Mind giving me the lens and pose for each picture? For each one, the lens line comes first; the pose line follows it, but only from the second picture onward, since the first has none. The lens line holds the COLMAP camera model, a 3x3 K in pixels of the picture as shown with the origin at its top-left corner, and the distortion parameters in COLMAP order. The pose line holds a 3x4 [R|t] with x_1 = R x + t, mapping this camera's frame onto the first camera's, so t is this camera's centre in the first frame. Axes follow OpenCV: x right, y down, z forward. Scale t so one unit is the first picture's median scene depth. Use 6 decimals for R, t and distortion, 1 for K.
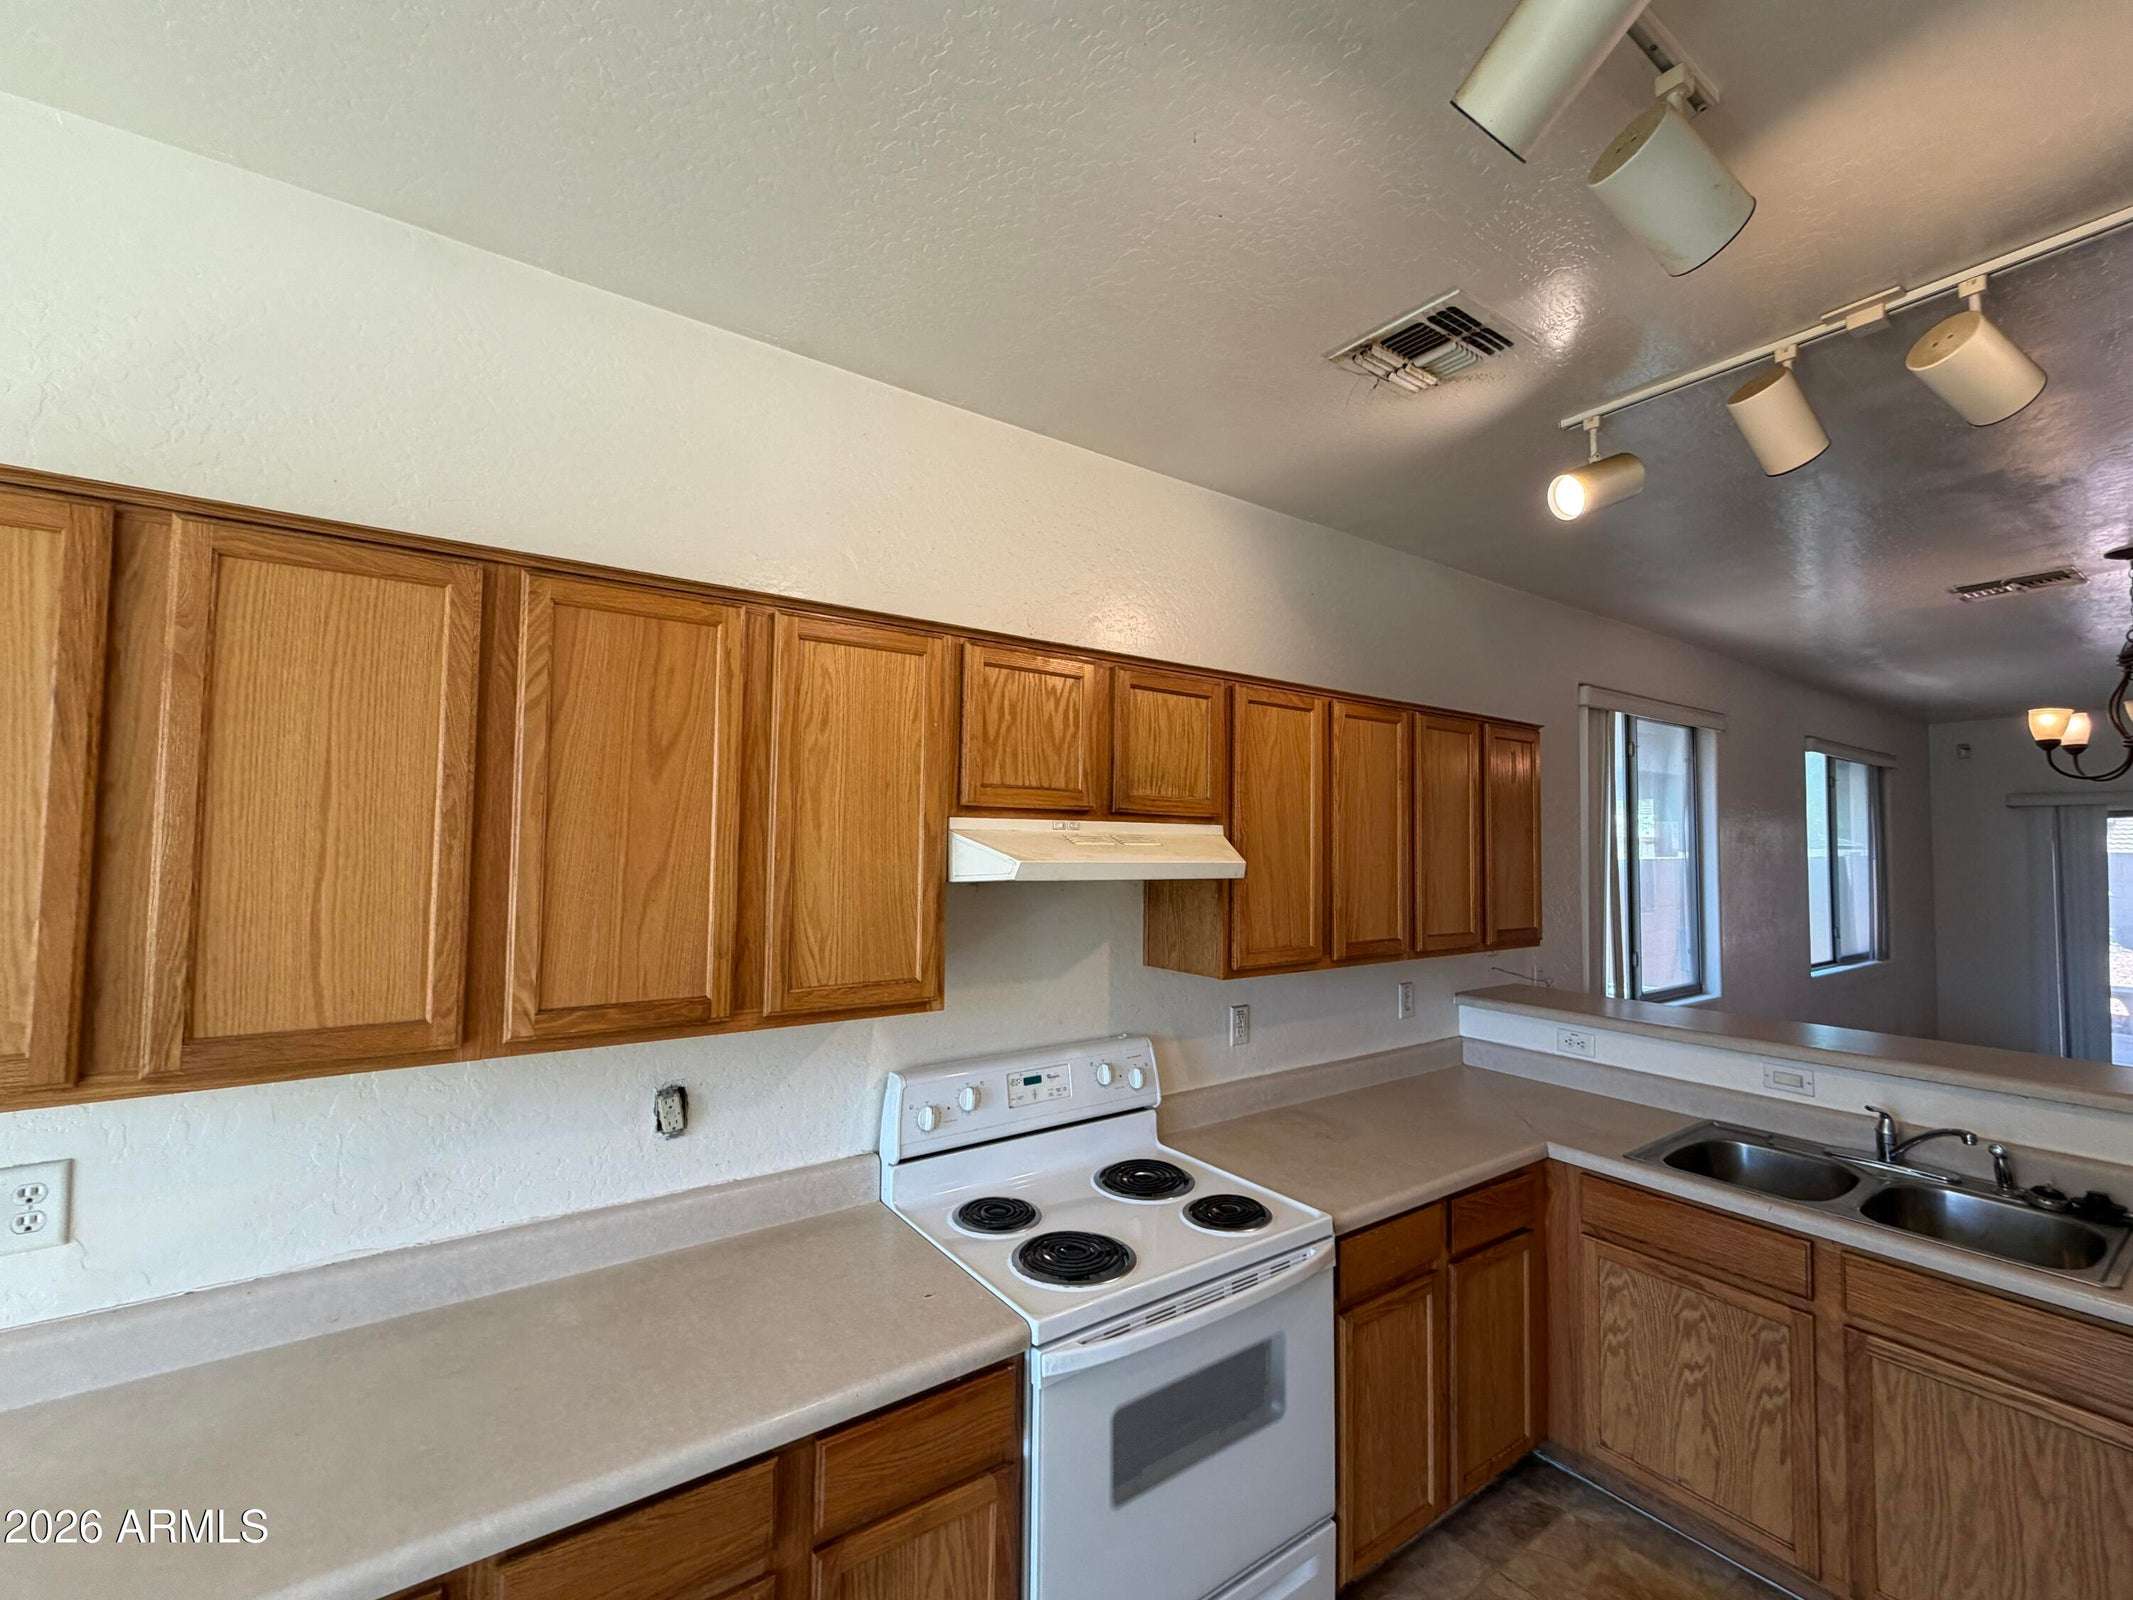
lens RADIAL K [[890.8, 0, 1068.3], [0, 890.8, 800.6], [0, 0, 1]] dist [-0.000725, 0.000774]
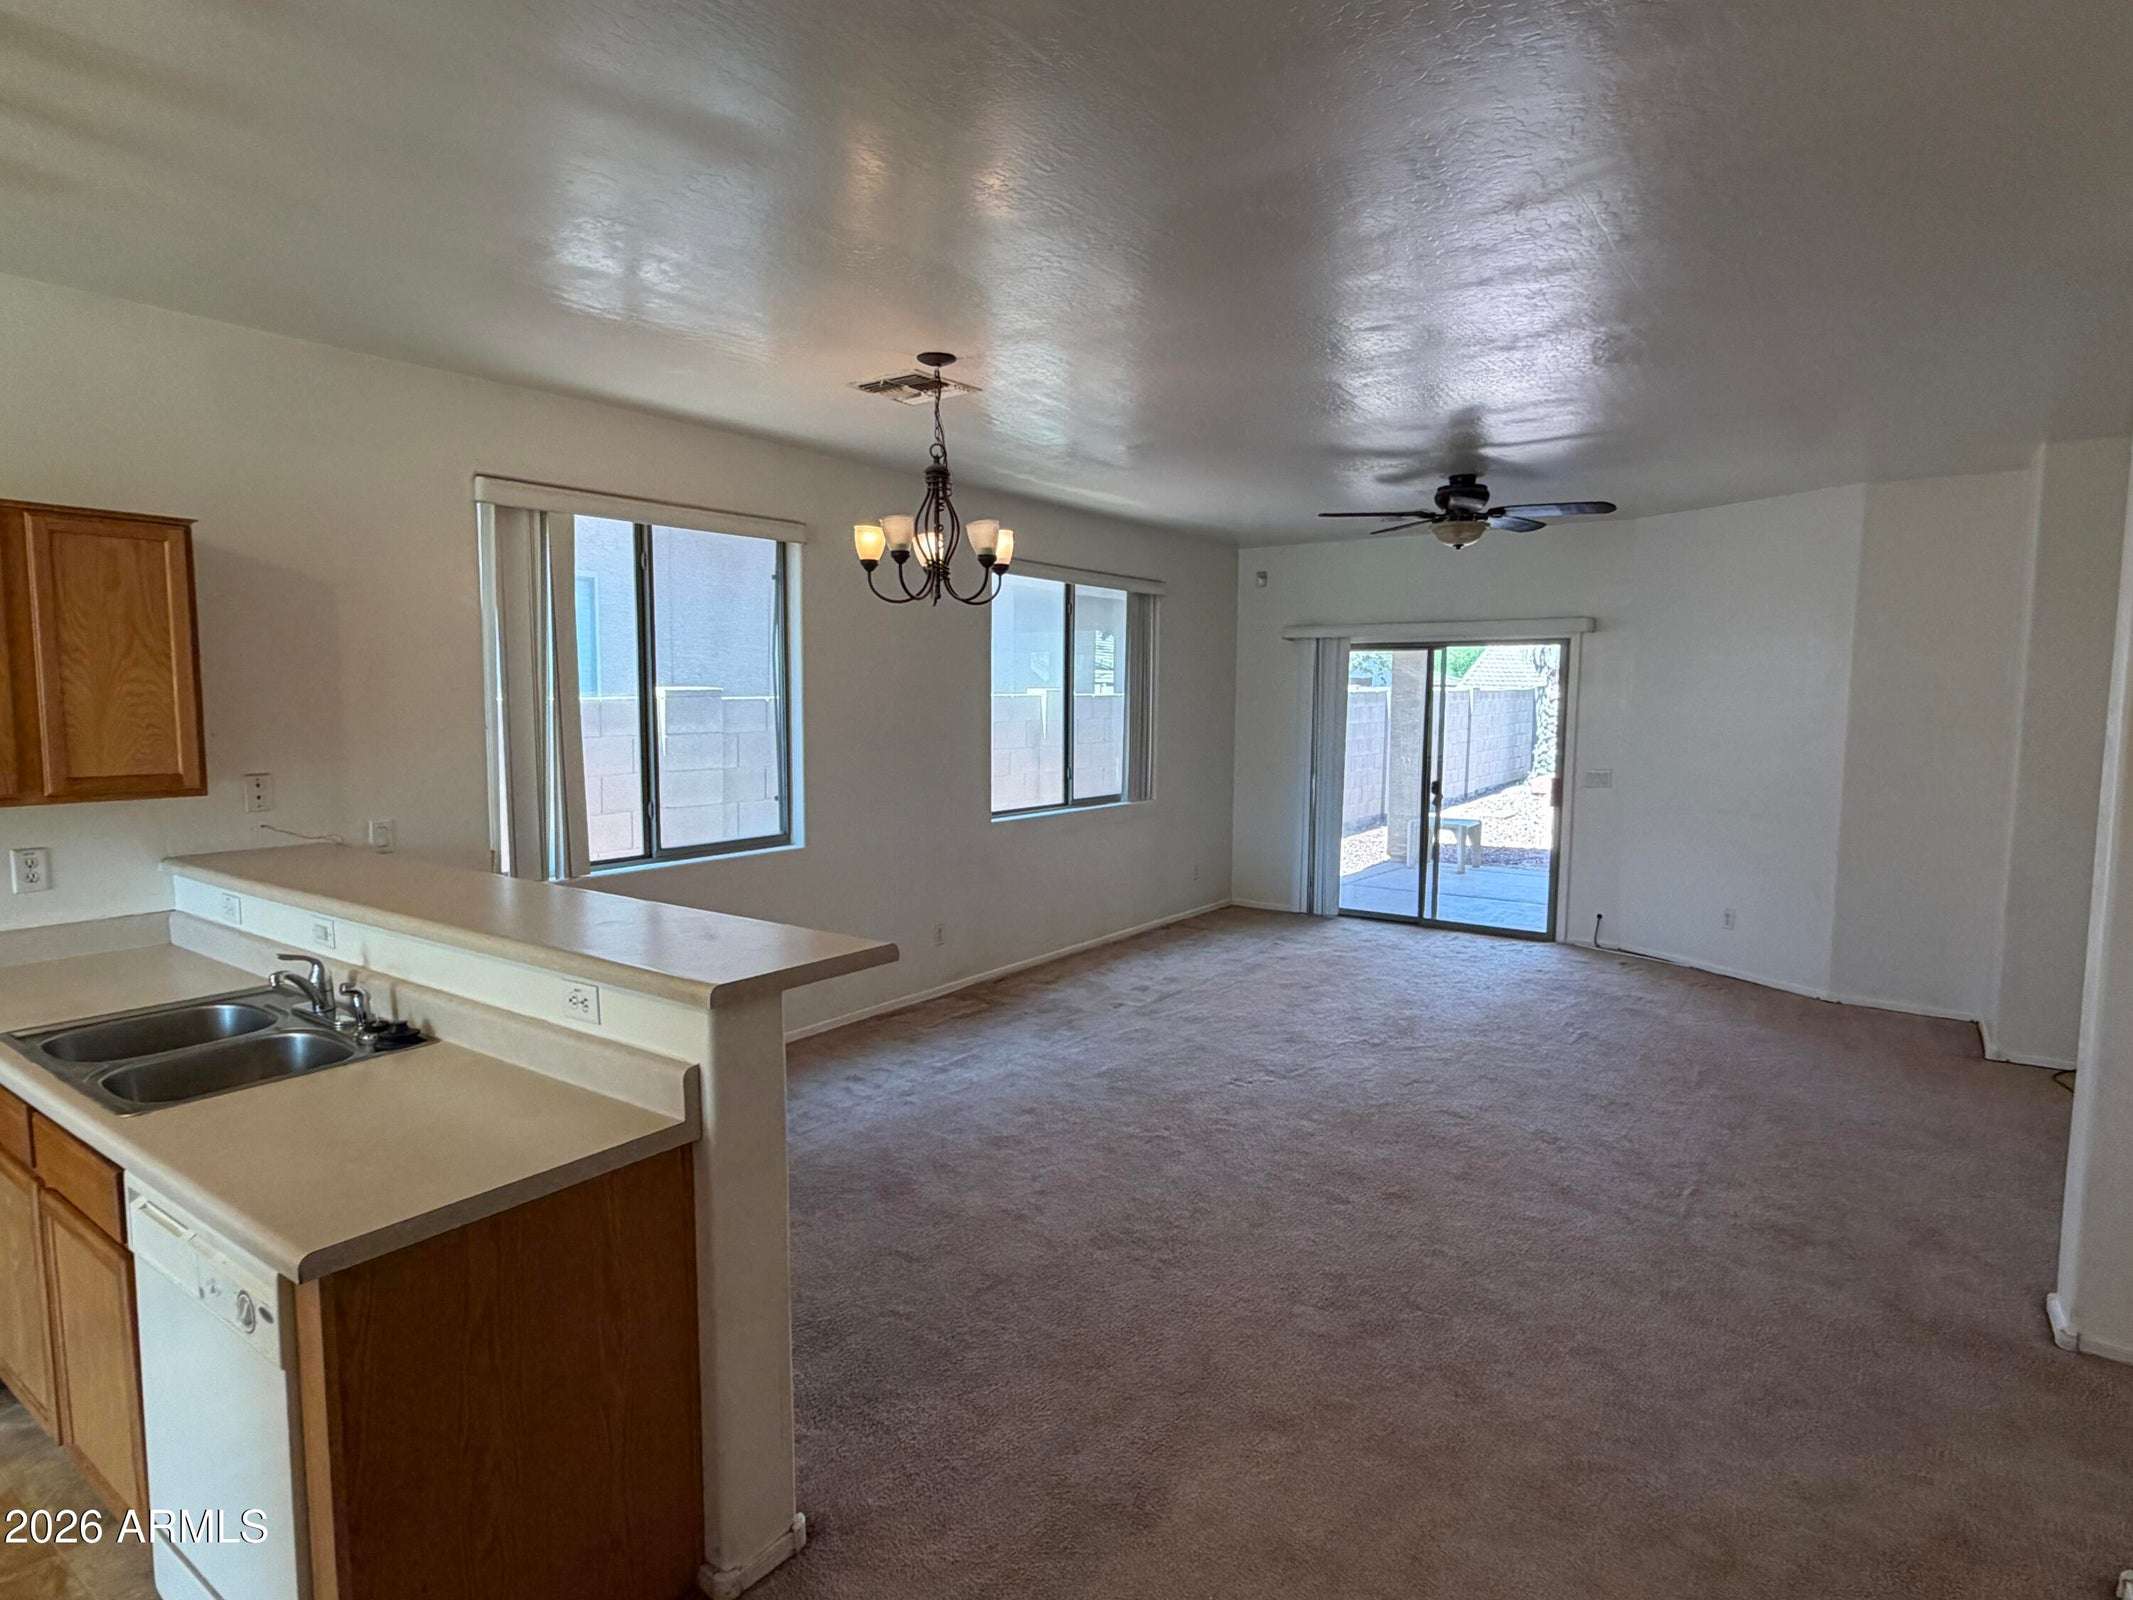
lens RADIAL K [[1160.9, 0, 1072.5], [0, 1160.9, 801.7], [0, 0, 1]] dist [0.000444, 0.000125]
pose [[0.941205, -0.037217, 0.335779, 1.376450], [-0.012581, 0.989363, 0.144923, 0.006867], [-0.337601, -0.140626, 0.930726, -0.385611]]
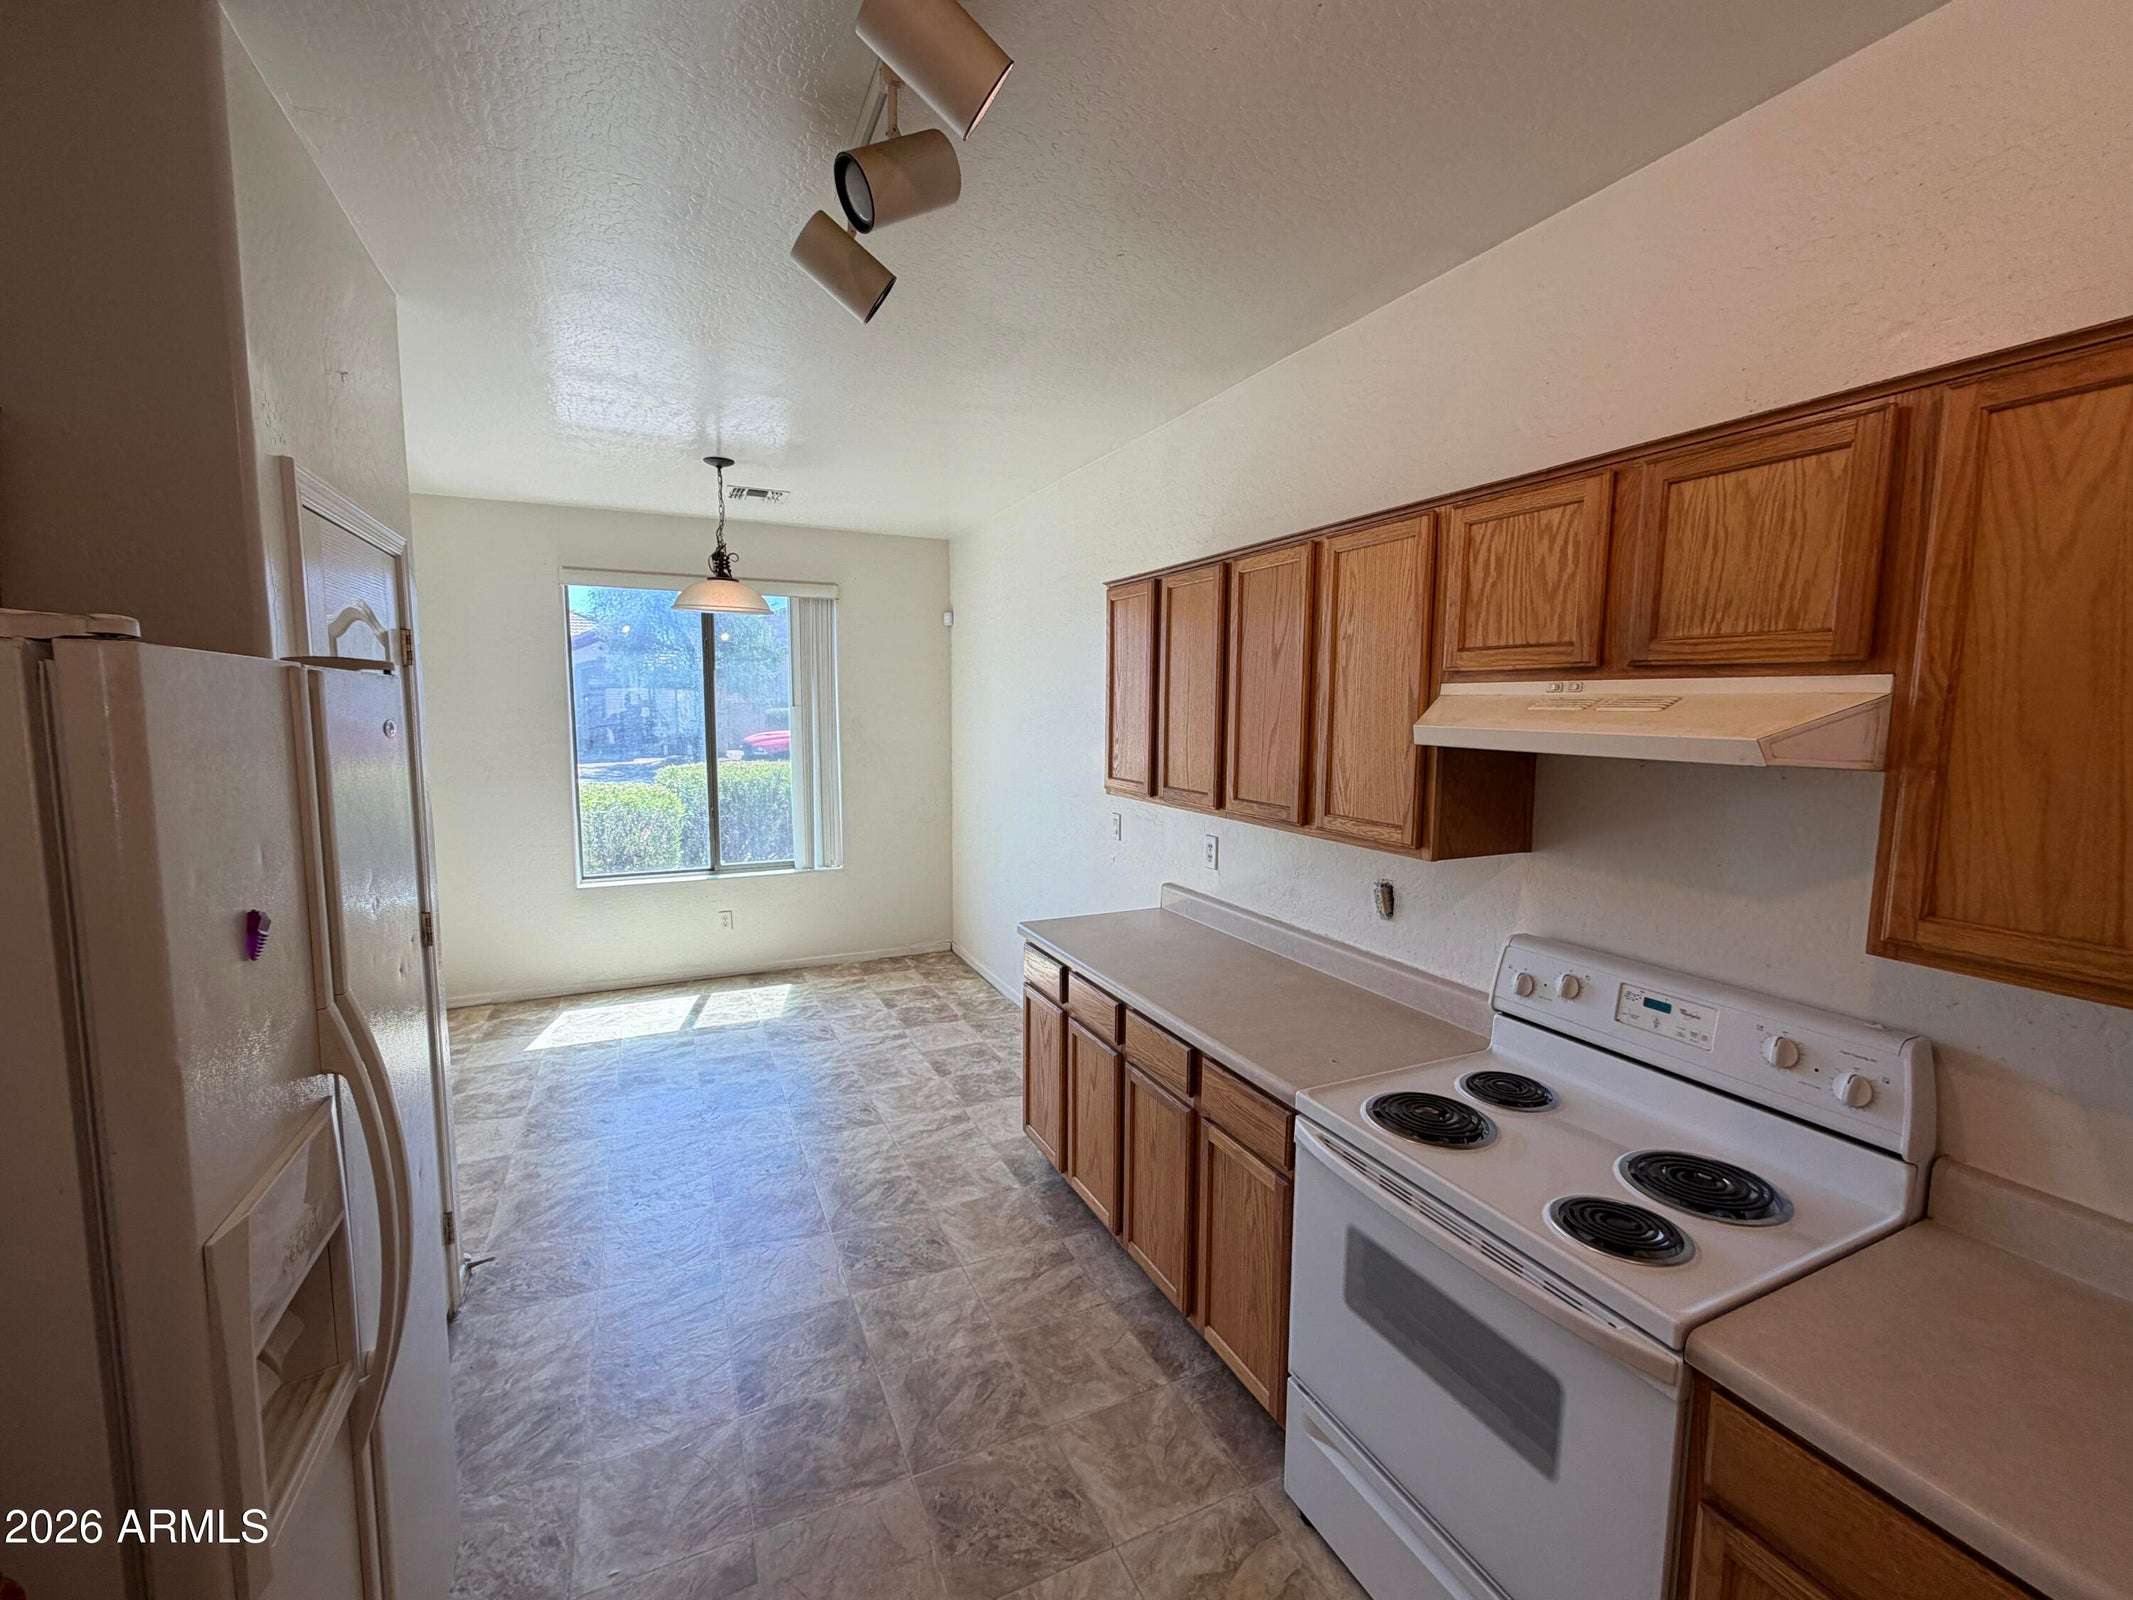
lens RADIAL K [[890.8, 0, 1068.3], [0, 890.8, 800.6], [0, 0, 1]] dist [-0.000725, 0.000774]
pose [[-0.178956, 0.096760, -0.979087, 0.857668], [0.040753, 0.995027, 0.090887, 0.037128], [0.983013, -0.023636, -0.182010, 0.655126]]
